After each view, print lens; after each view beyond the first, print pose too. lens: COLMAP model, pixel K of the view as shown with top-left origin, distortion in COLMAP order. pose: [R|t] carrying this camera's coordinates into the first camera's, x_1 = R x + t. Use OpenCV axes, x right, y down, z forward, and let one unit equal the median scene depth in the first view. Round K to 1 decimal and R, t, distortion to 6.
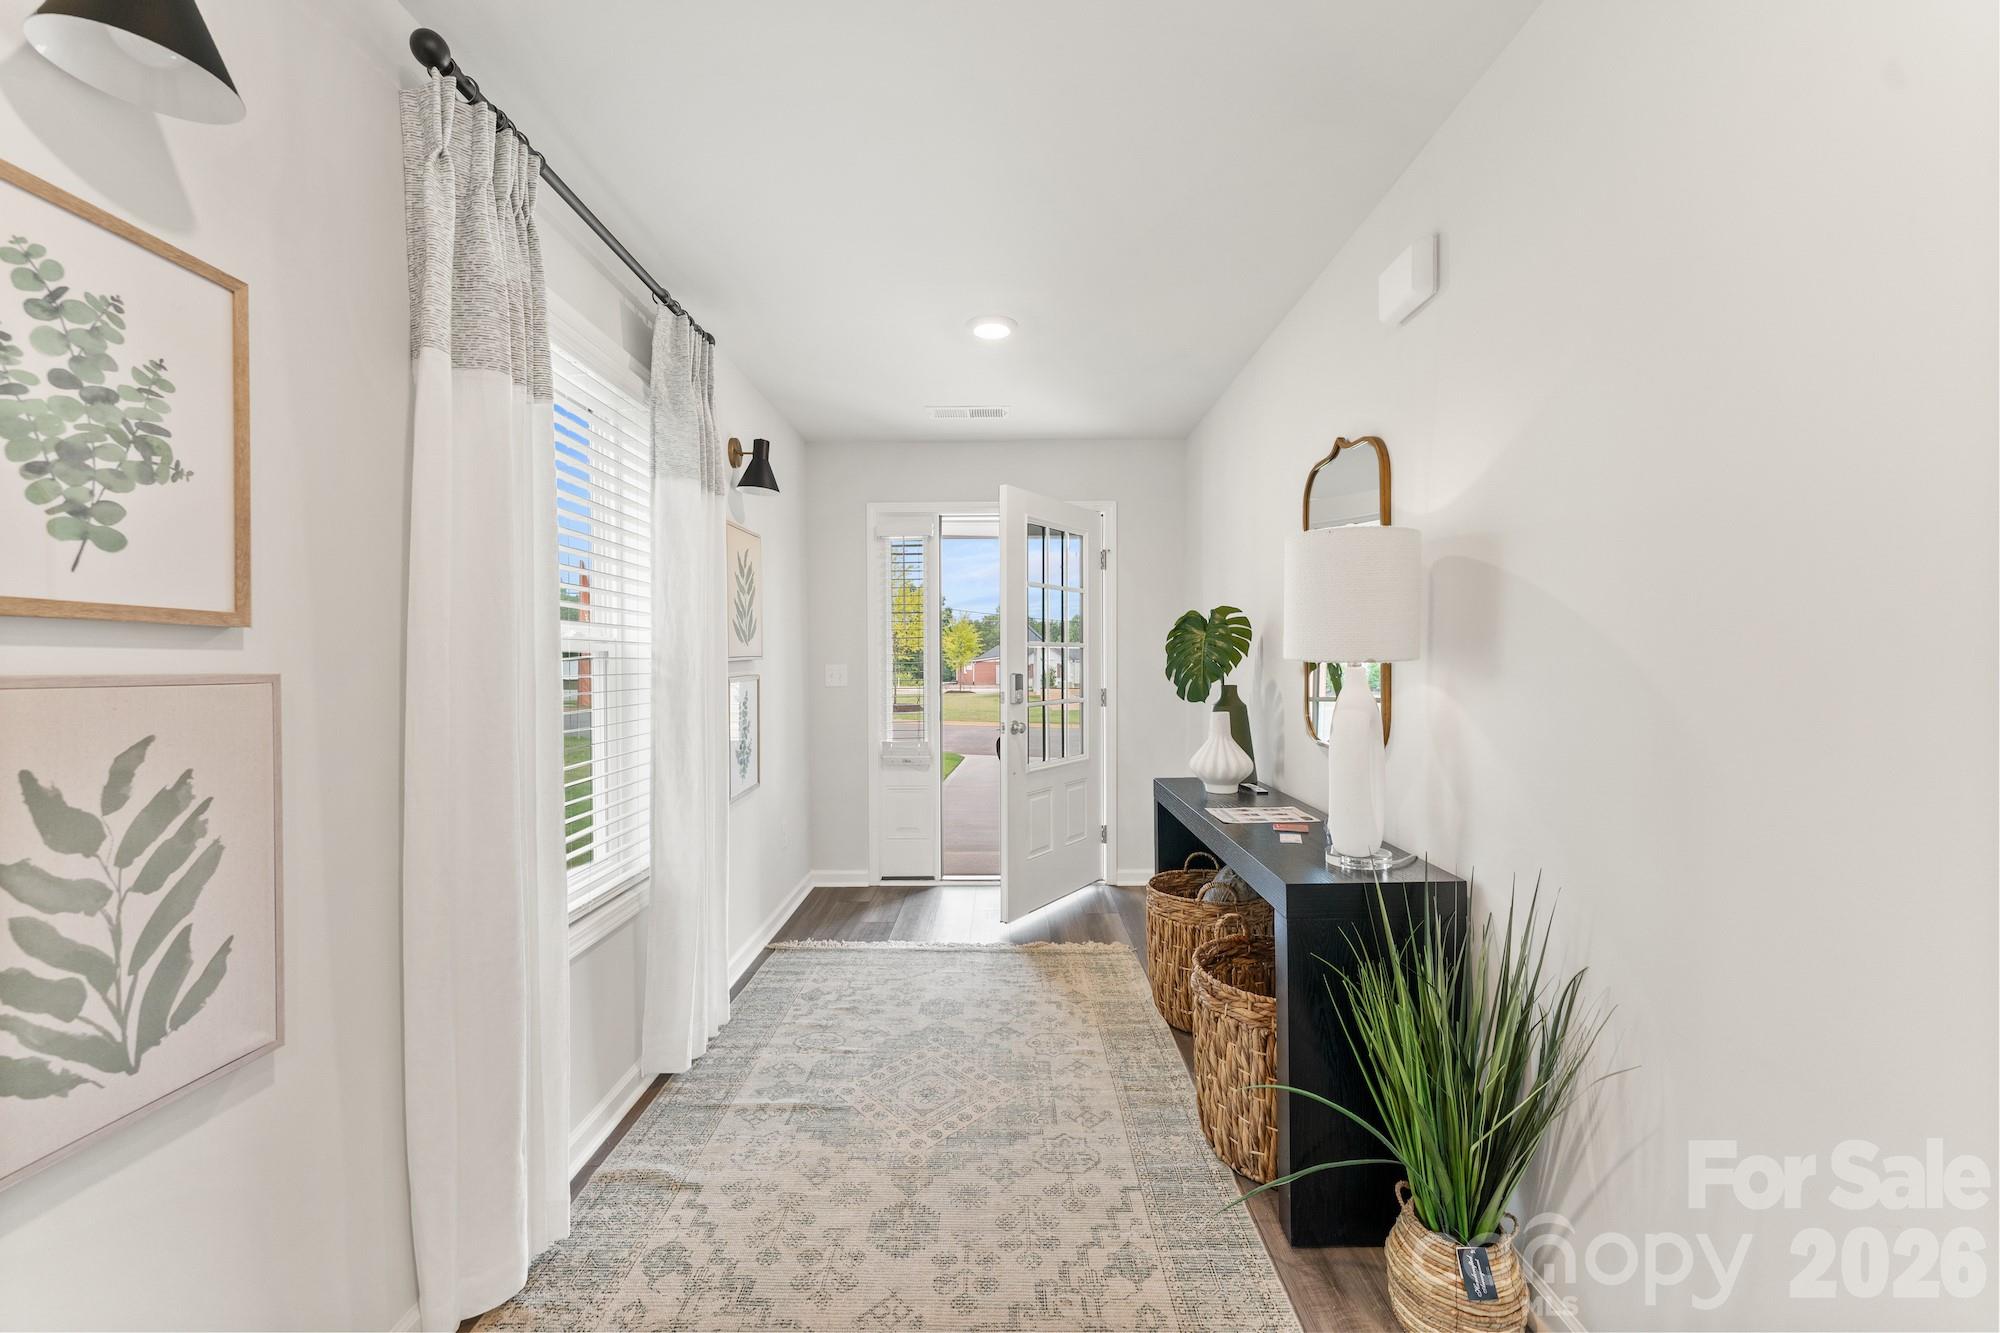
lens RADIAL K [[824.5, 0, 999.7], [0, 824.5, 660.9], [0, 0, 1]] dist [-0.000468, 0.000355]
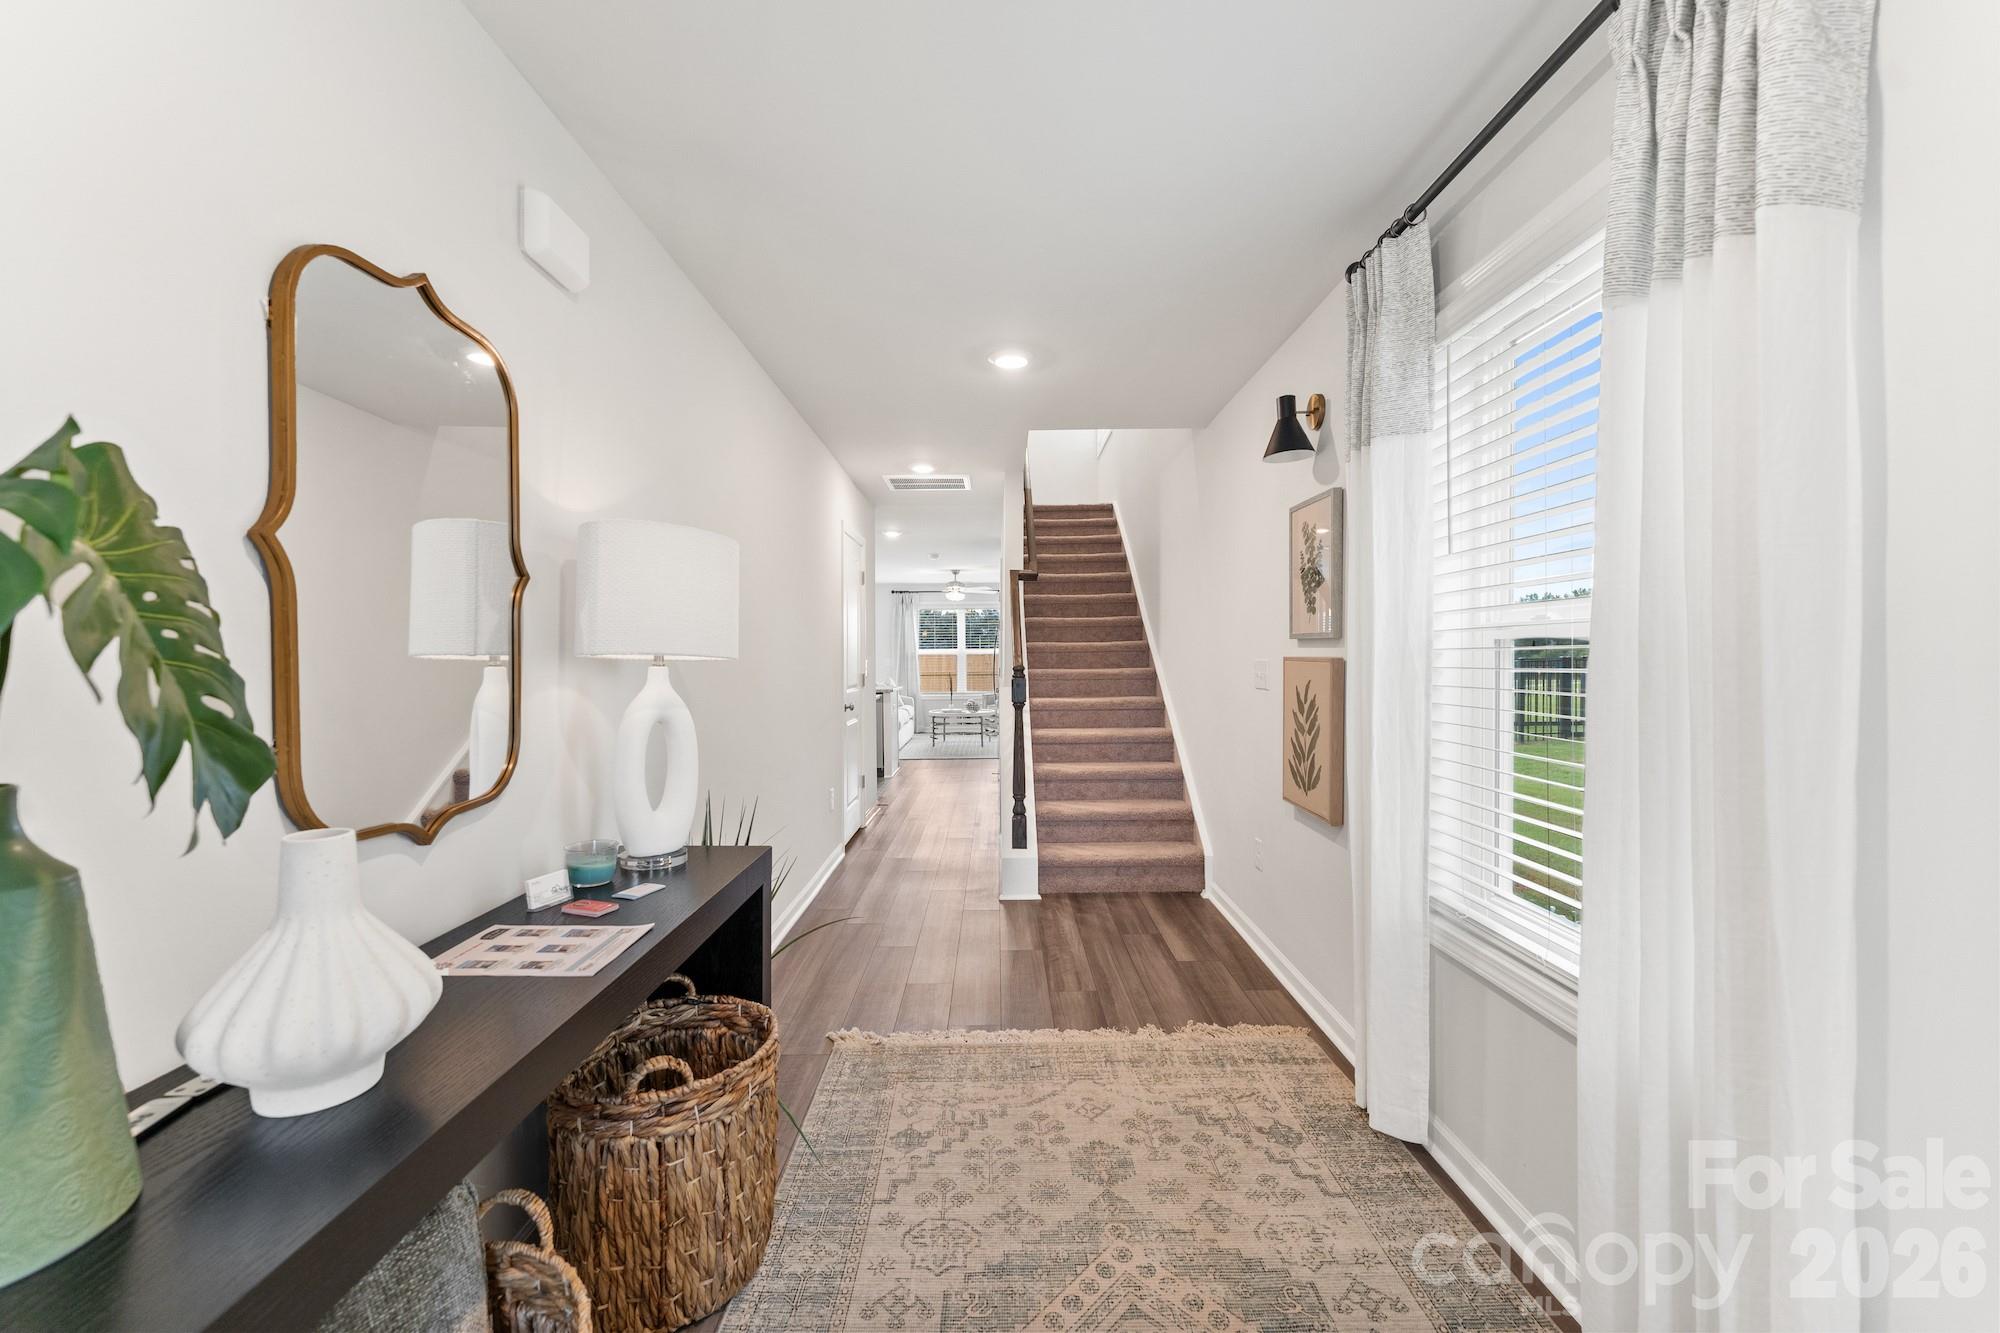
lens RADIAL K [[824.5, 0, 998.2], [0, 824.5, 662.8], [0, 0, 1]] dist [-0.000468, 0.000355]
pose [[-0.999878, 0.012777, -0.008984, 0.024120], [0.012698, 0.999880, 0.008819, -0.001487], [0.009095, 0.008704, -0.999921, 2.000259]]
